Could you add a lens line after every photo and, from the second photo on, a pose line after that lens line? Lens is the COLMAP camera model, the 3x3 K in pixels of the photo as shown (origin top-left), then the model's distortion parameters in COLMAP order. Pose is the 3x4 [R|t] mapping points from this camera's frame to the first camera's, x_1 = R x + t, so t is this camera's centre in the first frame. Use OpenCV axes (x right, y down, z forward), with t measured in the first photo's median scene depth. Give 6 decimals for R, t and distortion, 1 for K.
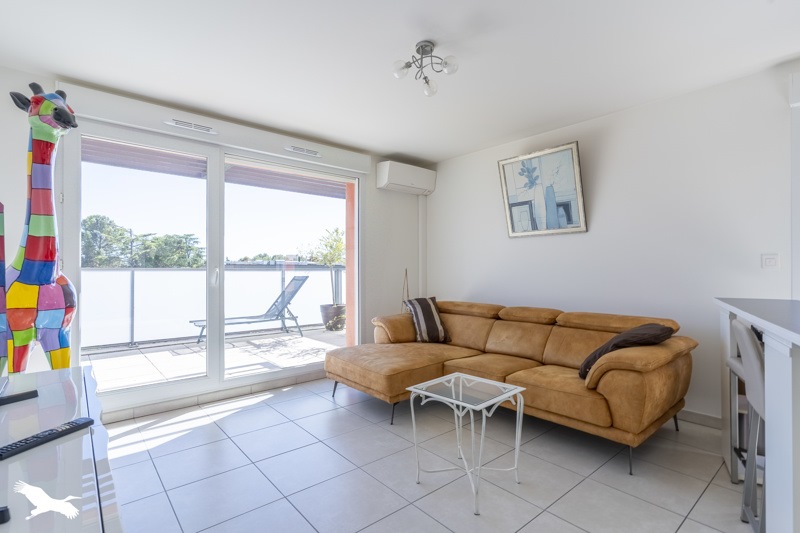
lens RADIAL K [[392.9, 0, 400.0], [0, 392.9, 266.5], [0, 0, 1]] dist [0.000965, 0.000275]
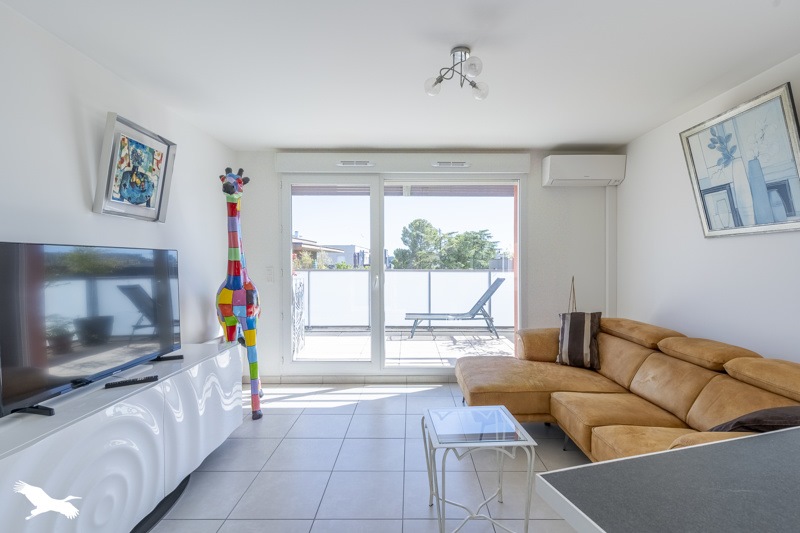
lens RADIAL K [[392.9, 0, 400.0], [0, 392.9, 266.5], [0, 0, 1]] dist [0.000965, 0.000275]
pose [[0.752816, 0.008223, -0.658180, 0.359754], [0.005291, 0.999814, 0.018543, -0.041302], [0.658210, -0.017442, 0.752632, 0.118368]]
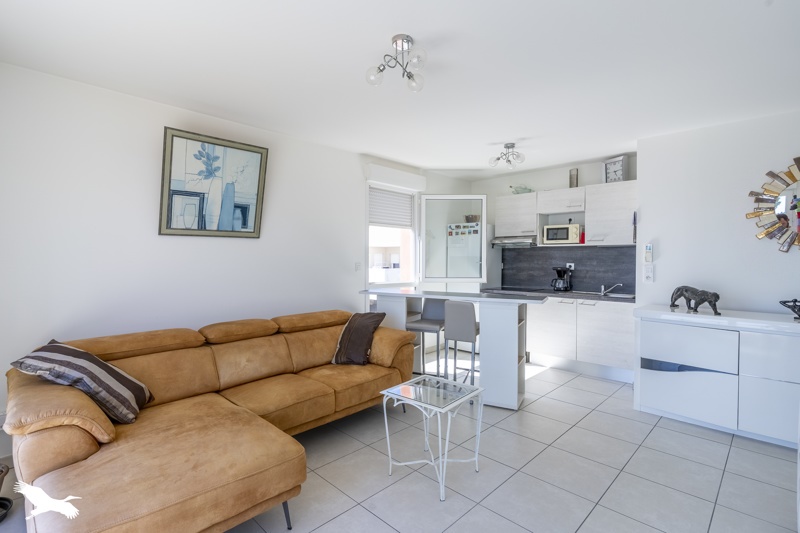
lens RADIAL K [[392.9, 0, 400.0], [0, 392.9, 266.5], [0, 0, 1]] dist [0.000965, 0.000275]
pose [[-0.108885, -0.022863, 0.993791, -0.534971], [-0.005715, 0.999733, 0.022374, -0.036874], [-0.994038, -0.003243, -0.108987, 0.694552]]
